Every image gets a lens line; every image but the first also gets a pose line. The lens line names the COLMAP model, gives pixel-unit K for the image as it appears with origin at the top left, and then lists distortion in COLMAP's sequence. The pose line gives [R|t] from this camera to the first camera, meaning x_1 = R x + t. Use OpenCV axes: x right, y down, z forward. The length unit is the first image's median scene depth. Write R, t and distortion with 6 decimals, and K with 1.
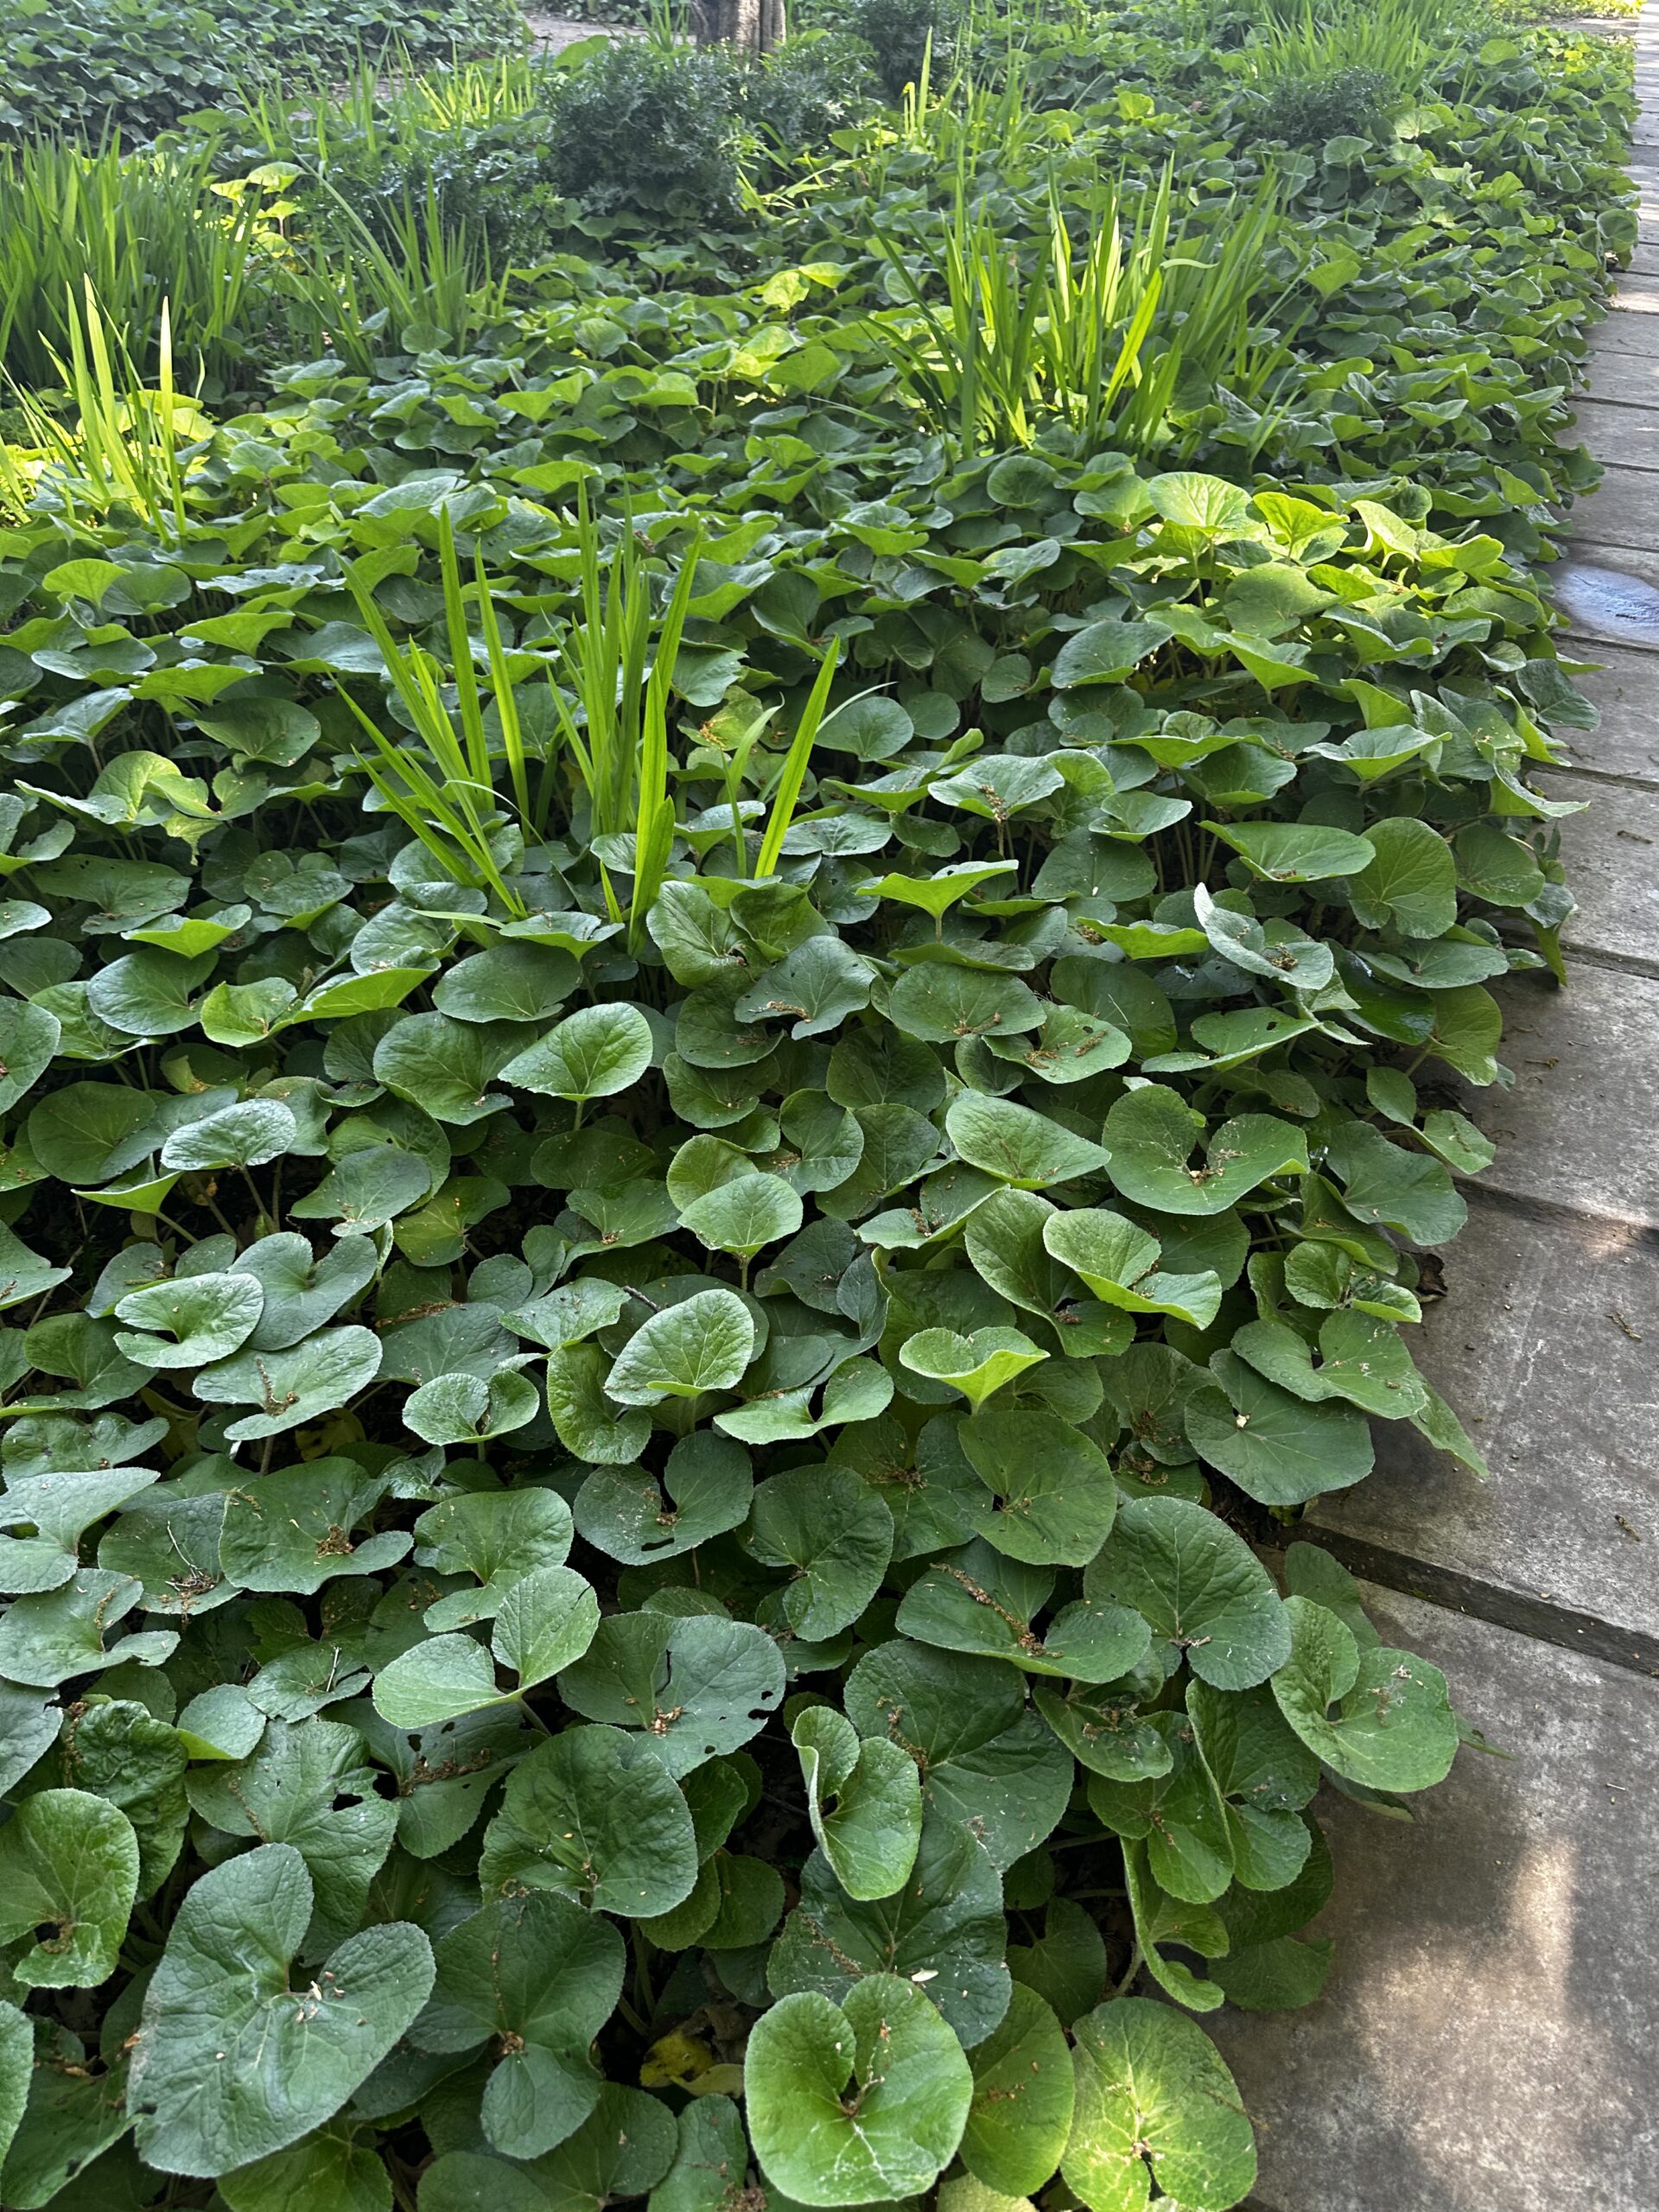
lens RADIAL K [[1531.3, 0, 829.5], [0, 1531.3, 1106.0], [0, 0, 1]] dist [0.056921, -0.067577]
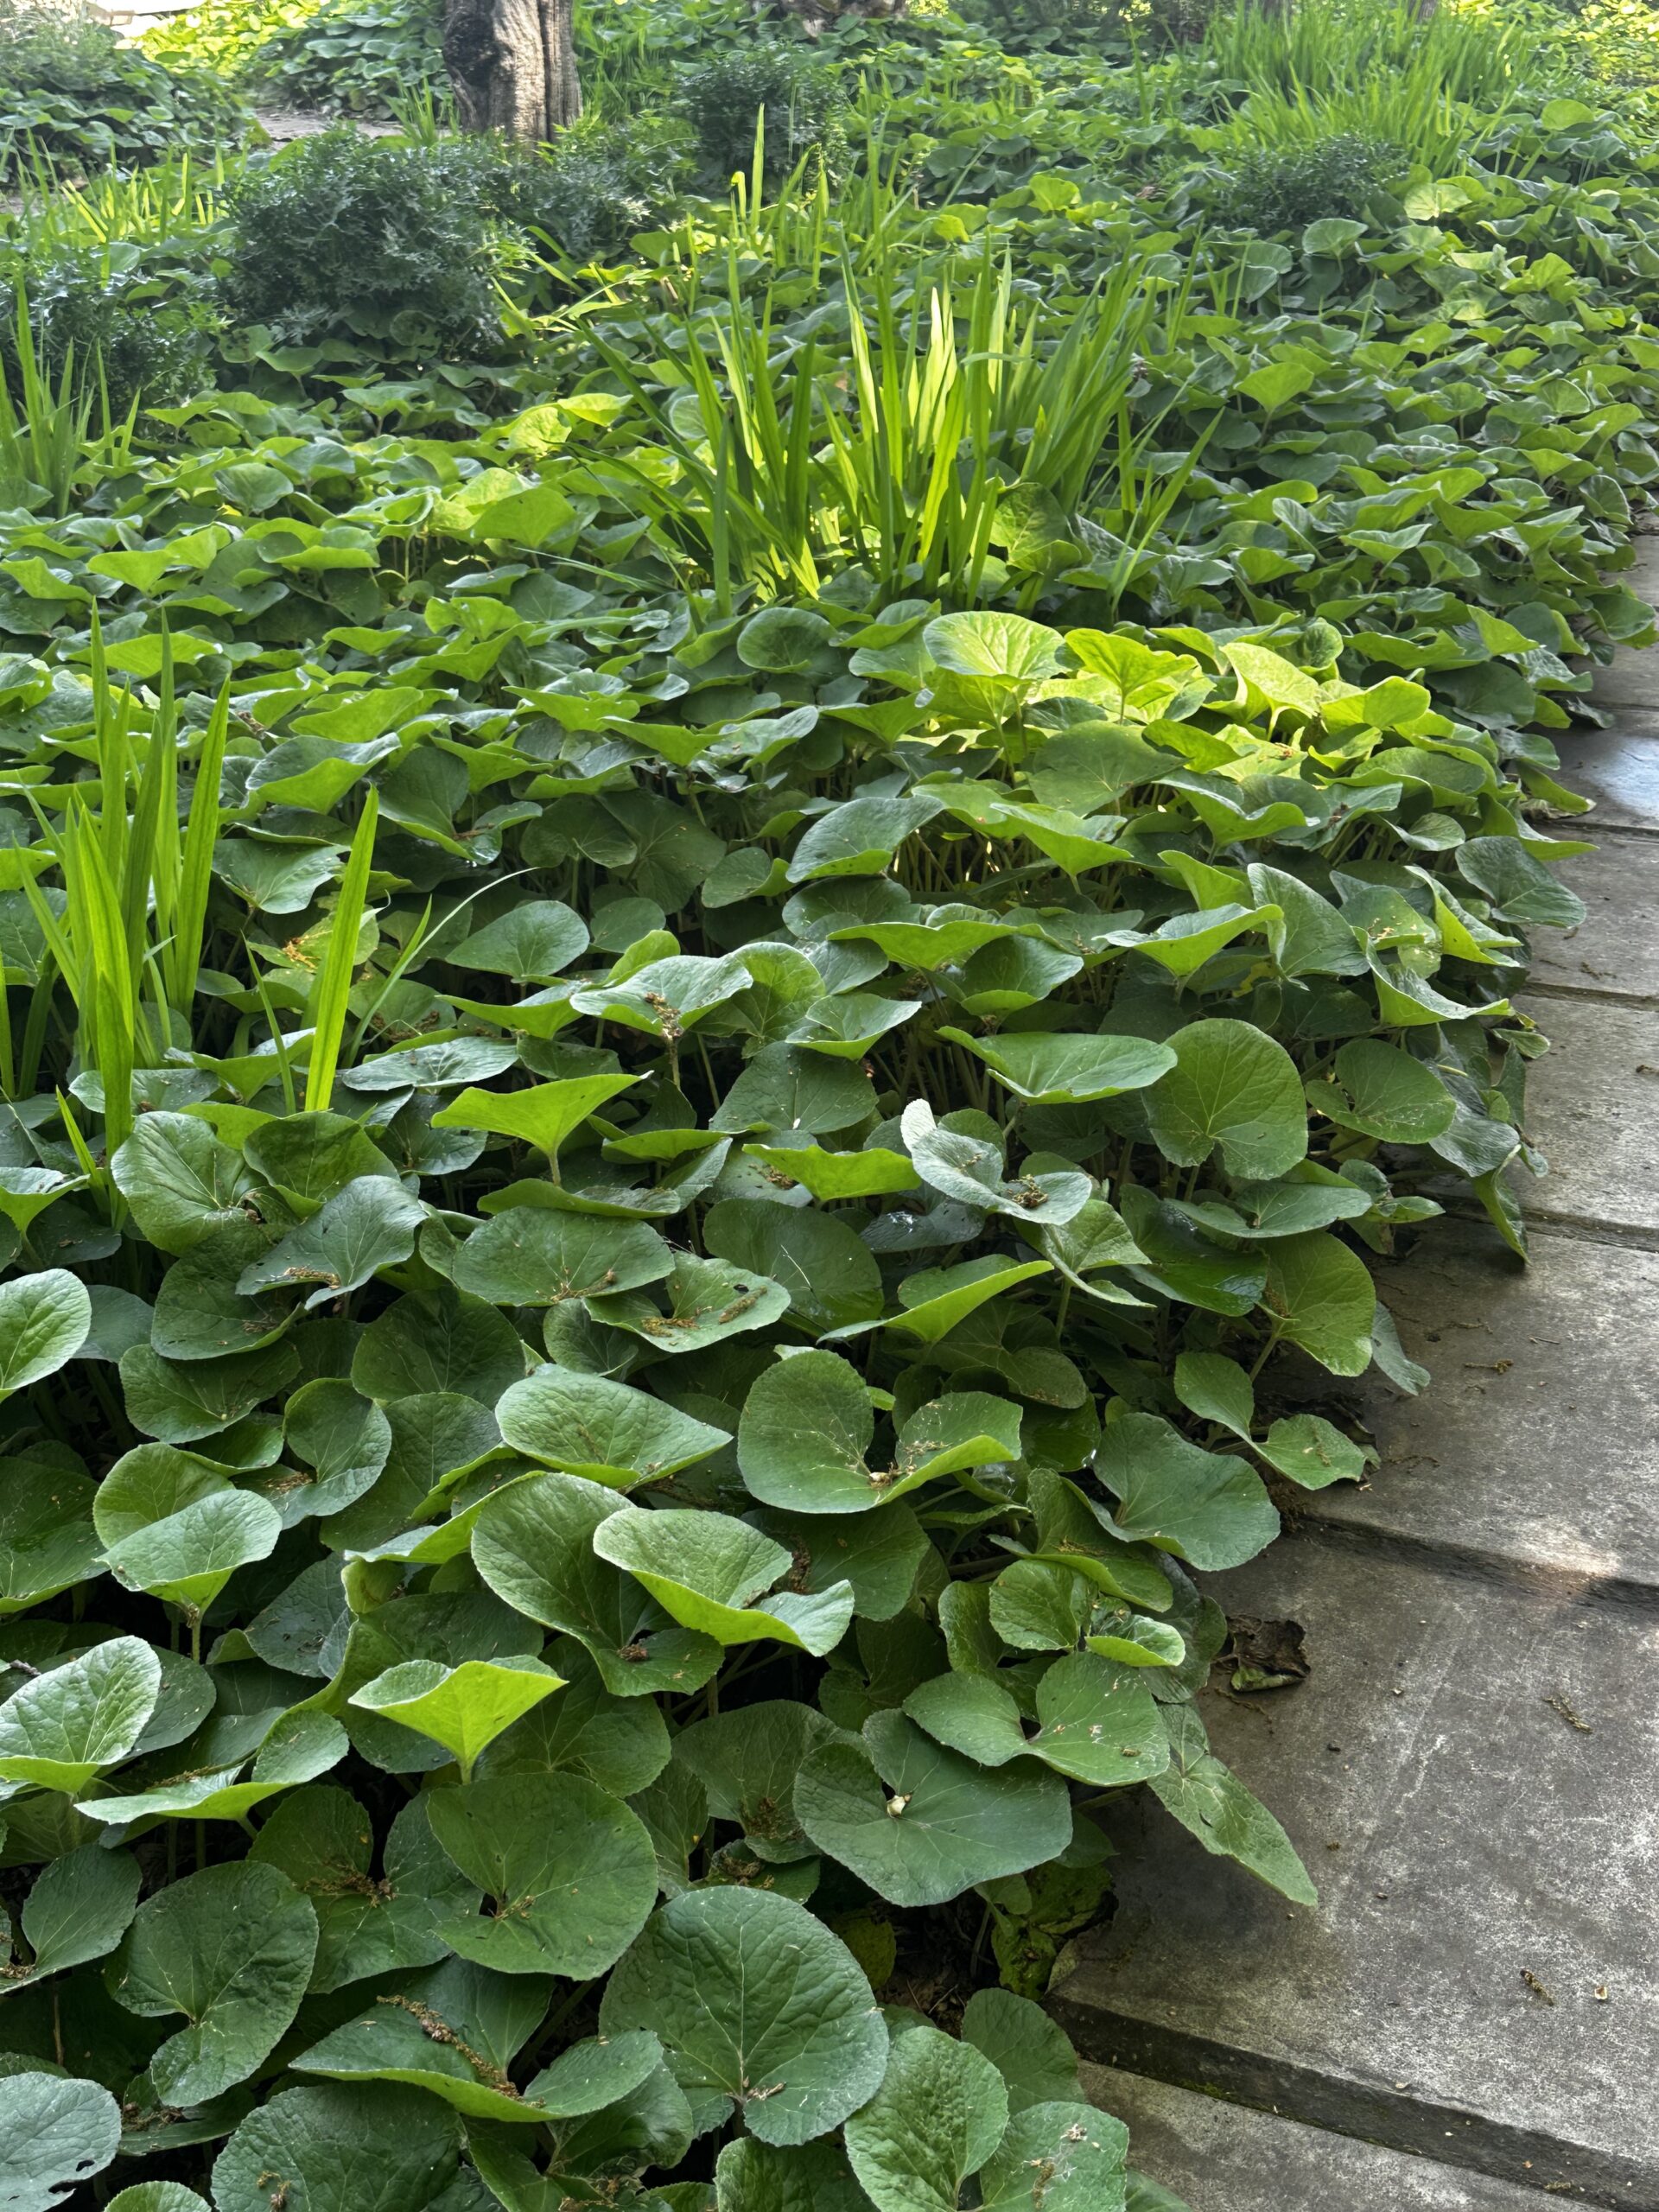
lens RADIAL K [[2422.1, 0, 829.5], [0, 2422.1, 1106.0], [0, 0, 1]] dist [0.261830, -0.642905]
pose [[0.999103, -0.035284, 0.023398, 0.132480], [0.039726, 0.972378, -0.230007, 0.091625], [-0.014637, 0.230730, 0.972908, -0.085696]]
